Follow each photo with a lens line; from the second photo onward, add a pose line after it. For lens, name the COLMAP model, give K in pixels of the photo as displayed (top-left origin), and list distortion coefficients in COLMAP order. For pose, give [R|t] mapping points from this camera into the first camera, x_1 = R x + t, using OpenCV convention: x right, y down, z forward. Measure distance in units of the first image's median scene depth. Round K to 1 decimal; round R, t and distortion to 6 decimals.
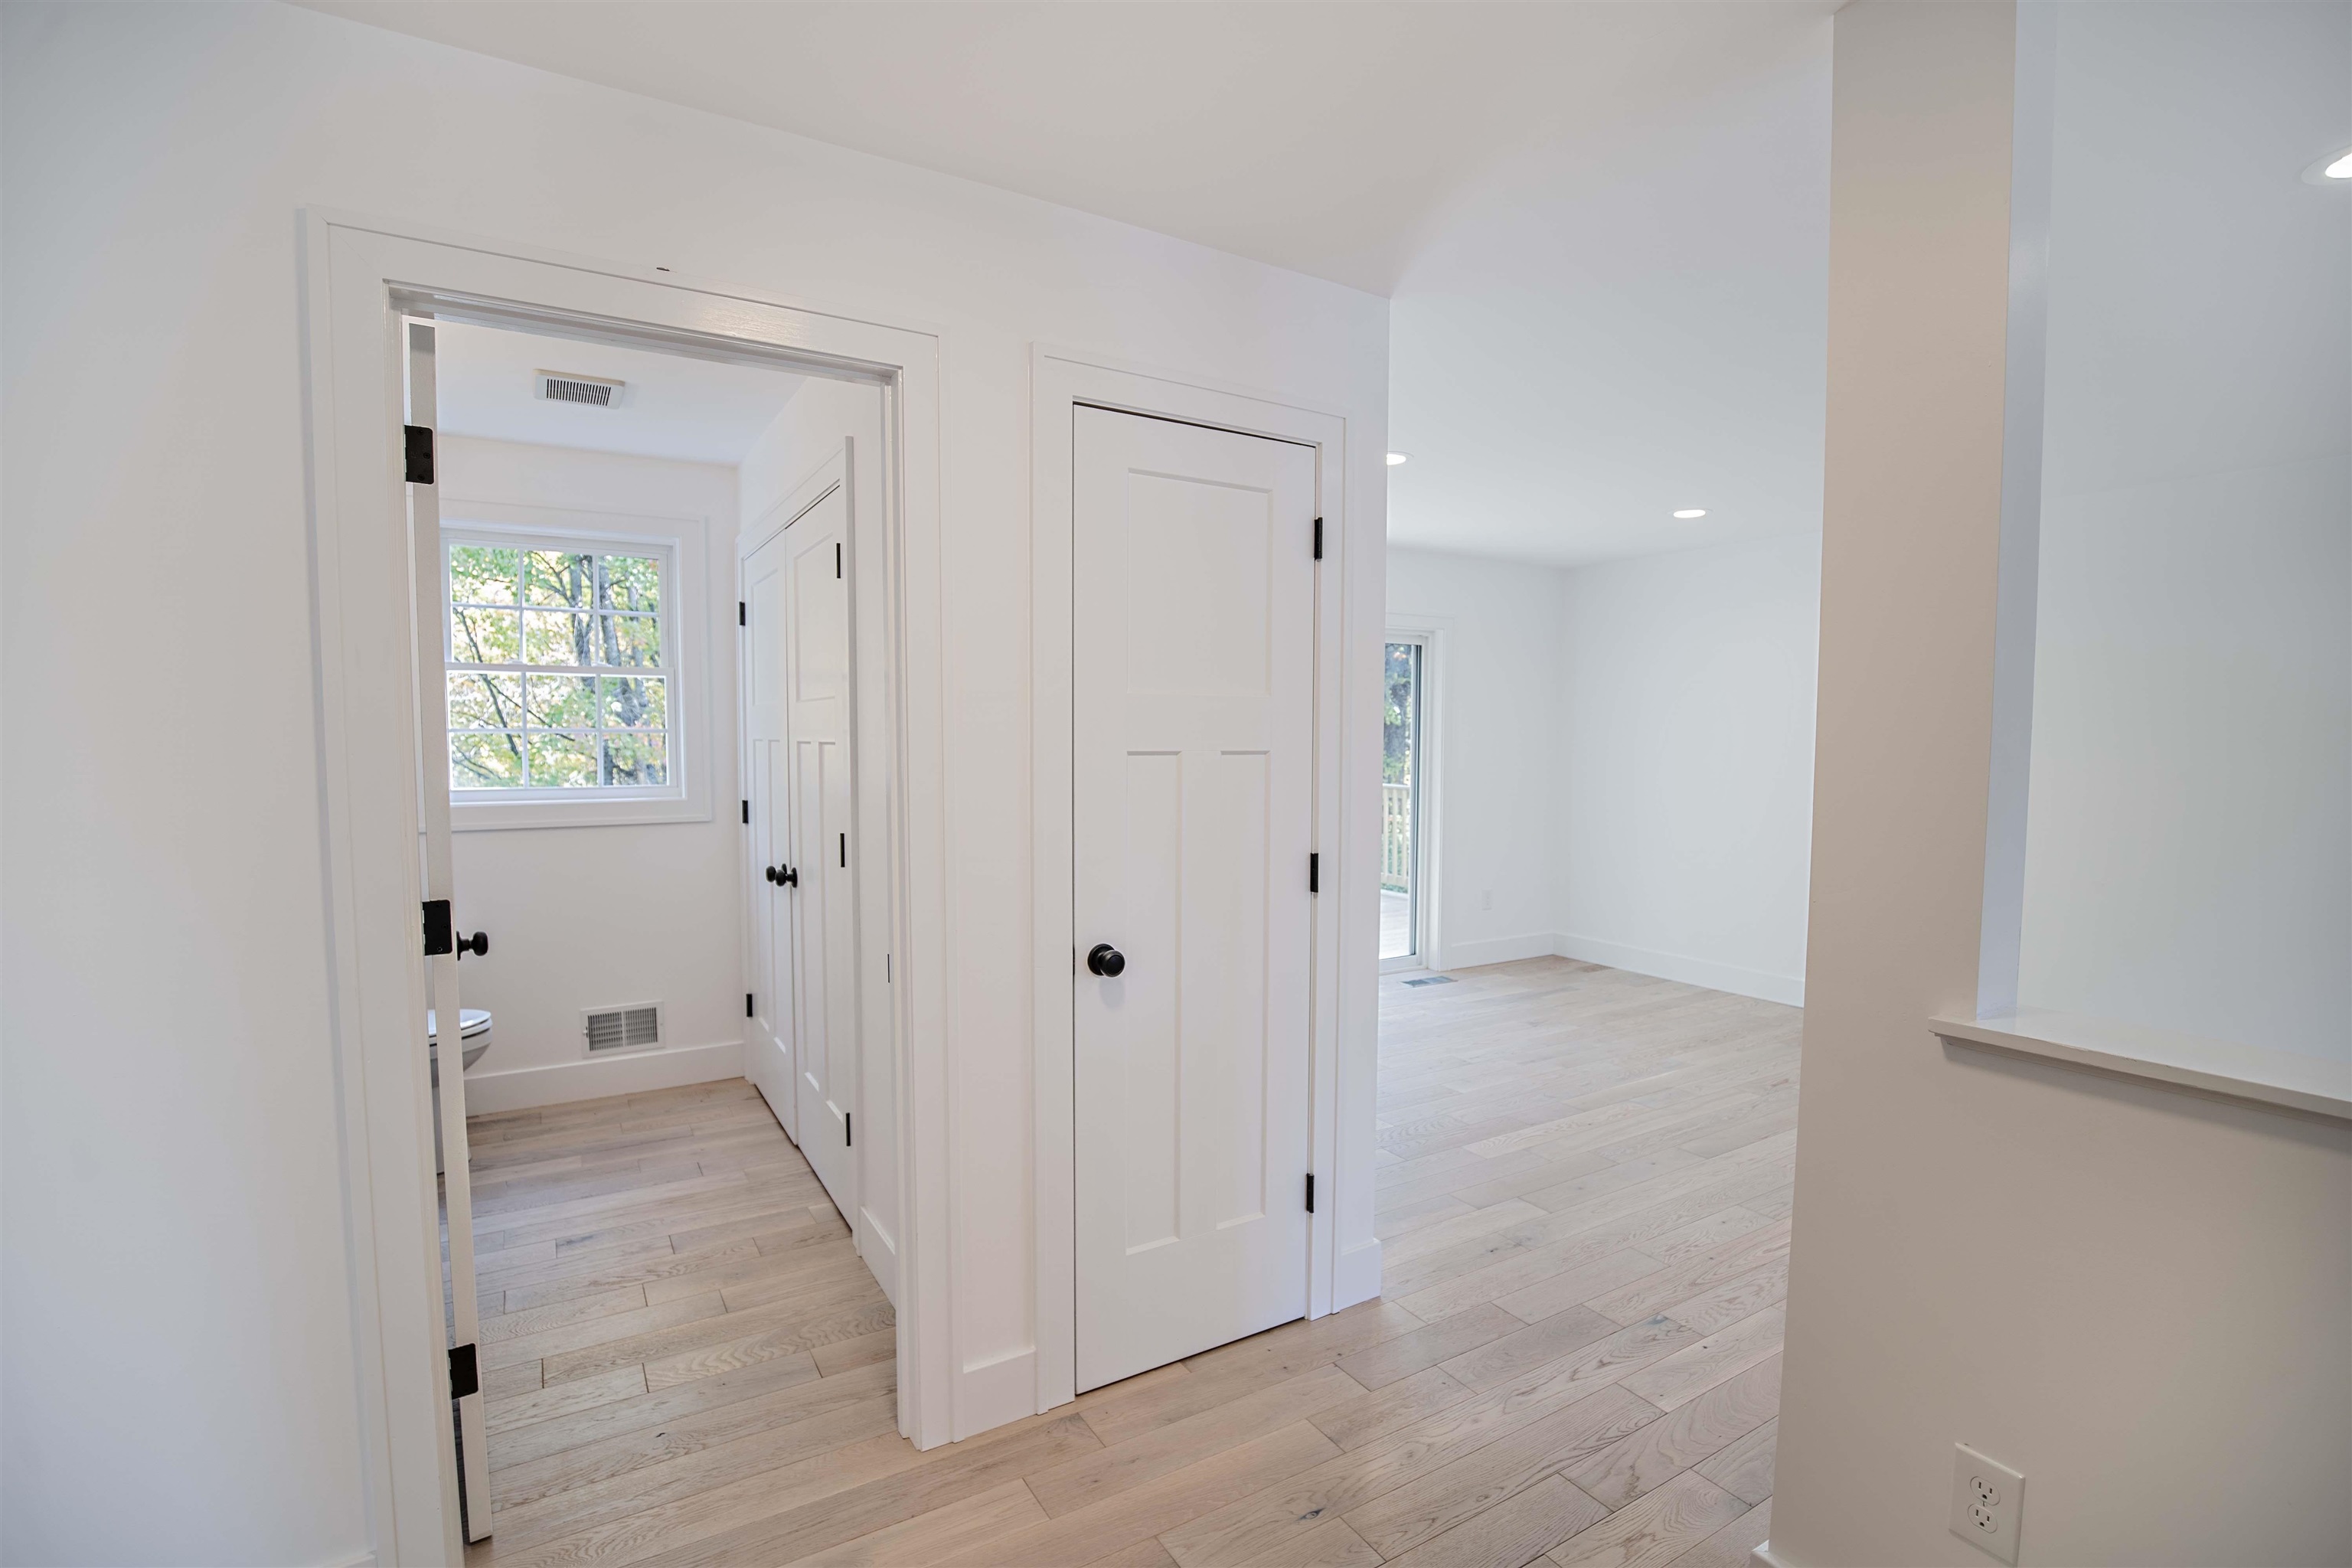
lens RADIAL K [[1115.1, 0, 1189.6], [0, 1115.1, 796.8], [0, 0, 1]] dist [-0.030170, 0.000261]
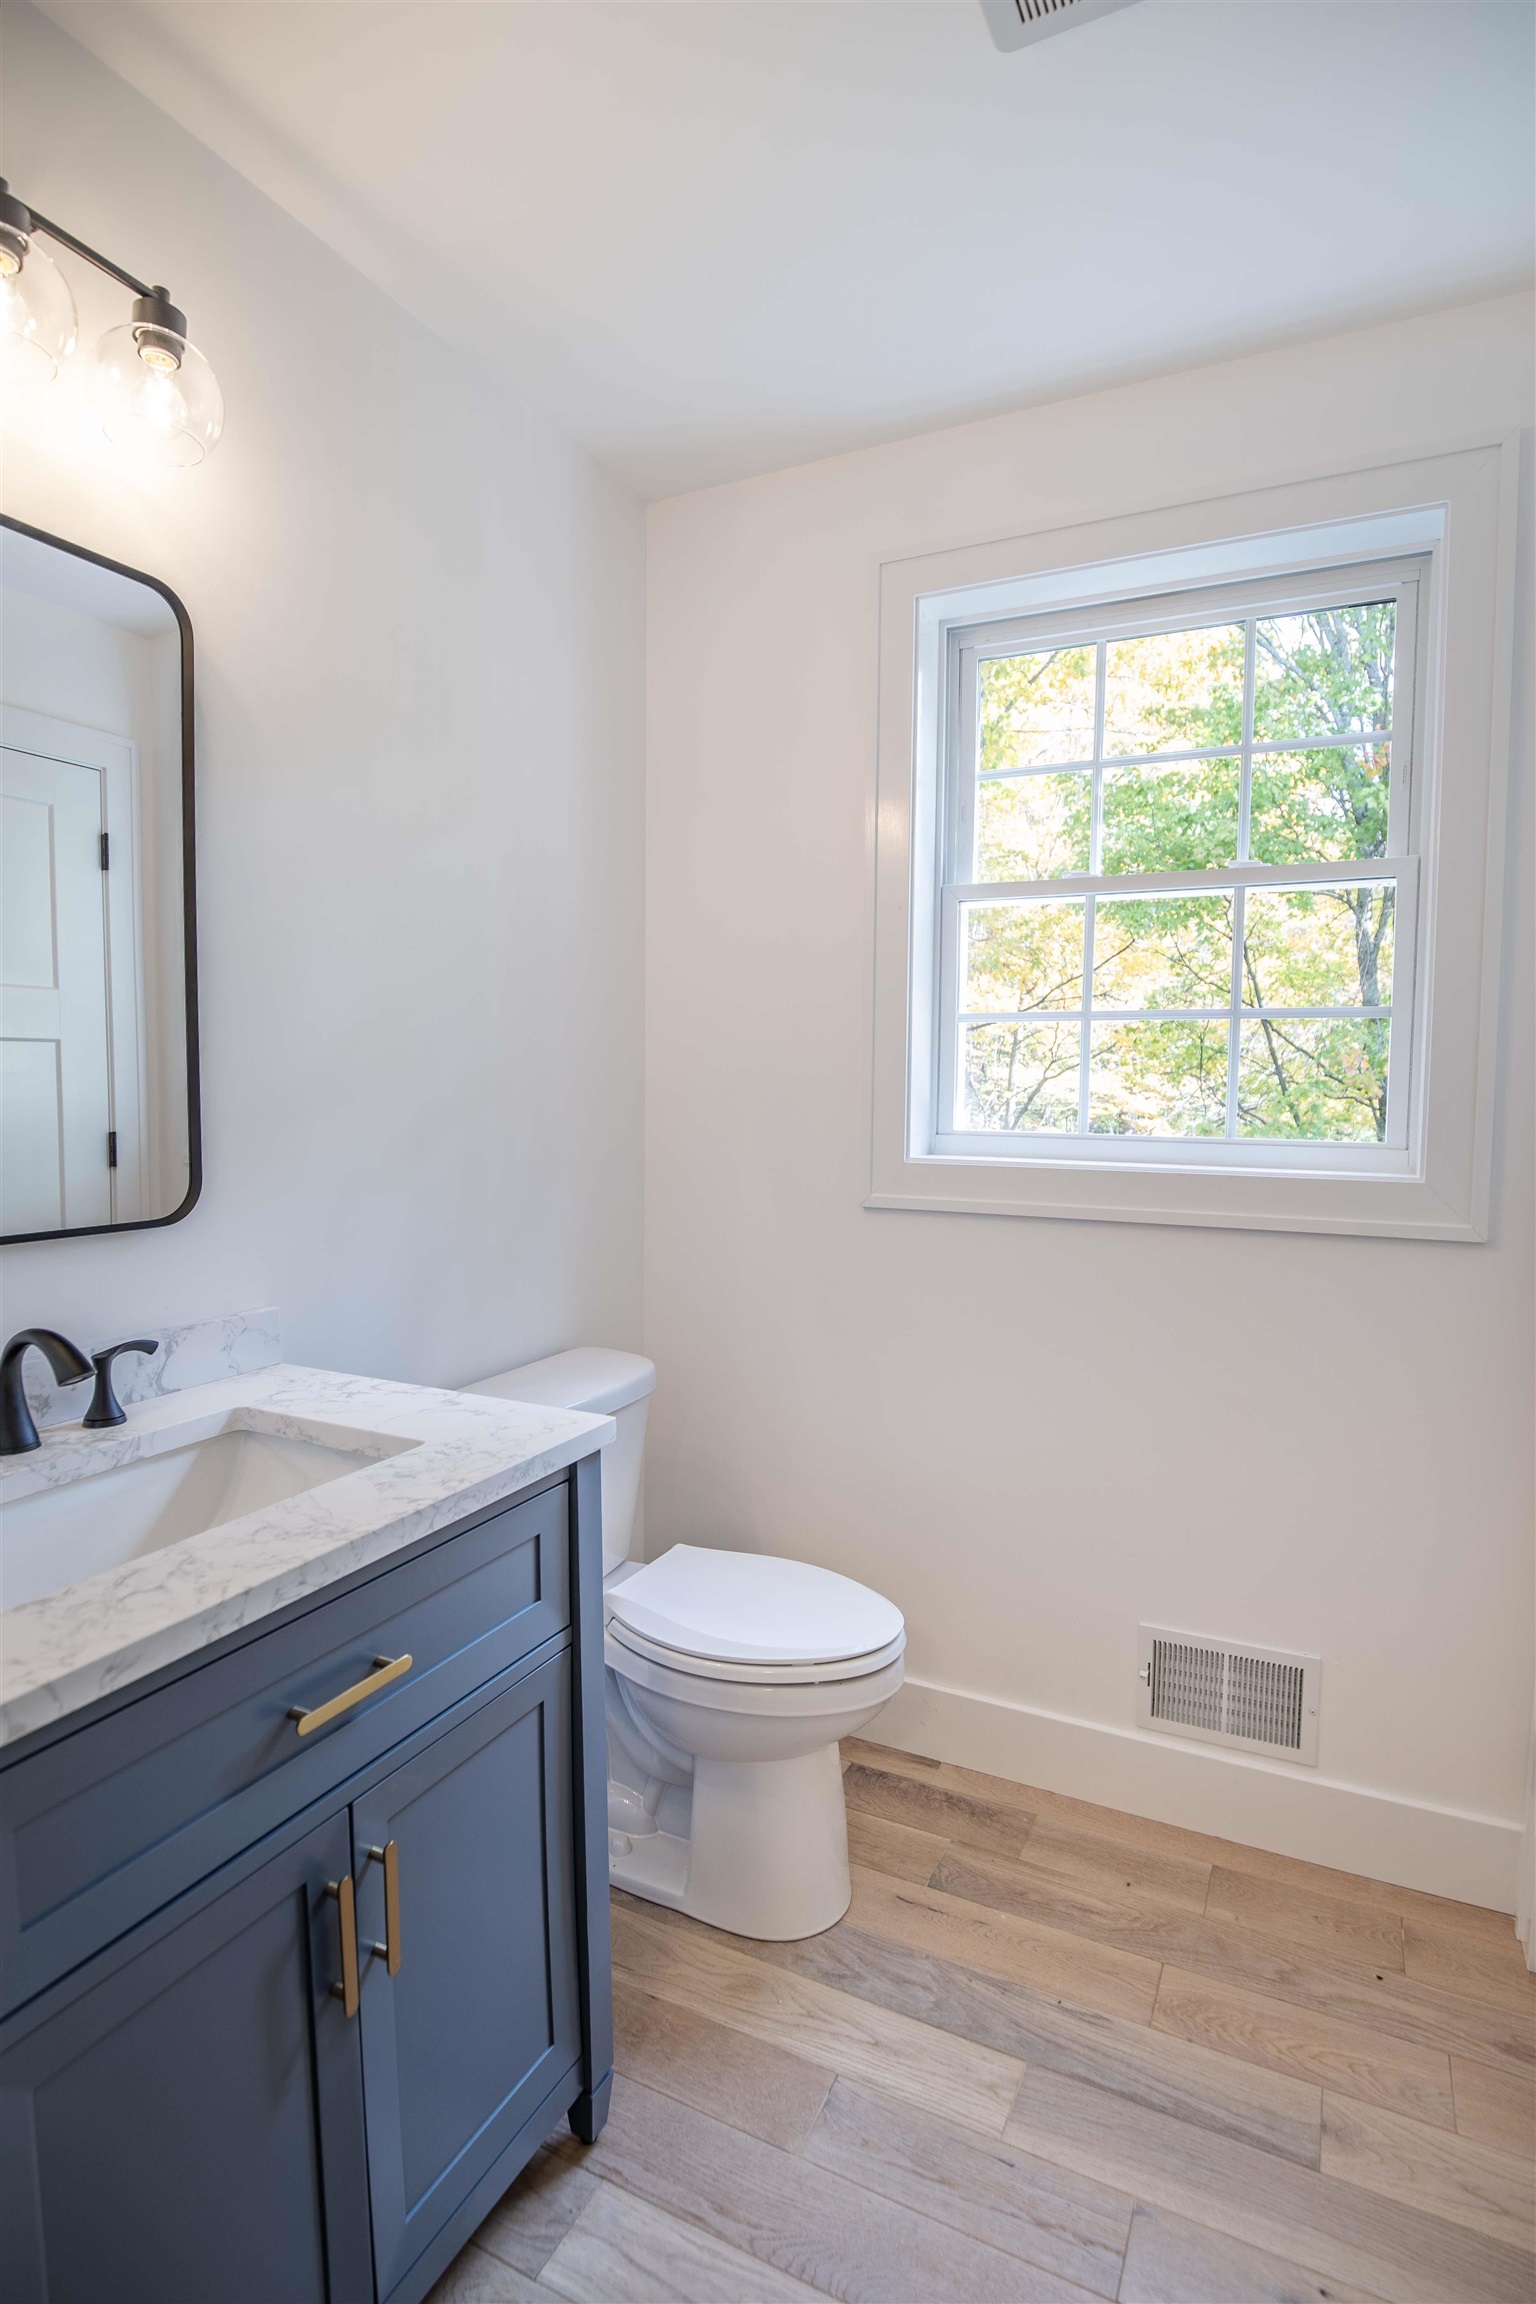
lens RADIAL K [[1092.3, 0, 768.0], [0, 1092.3, 1152.0], [0, 0, 1]] dist [-0.030170, 0.000261]
pose [[0.512429, 0.058806, -0.856714, -0.256119], [-0.057148, 0.997776, 0.034306, -0.007811], [0.856826, 0.031380, 0.514650, 0.627943]]
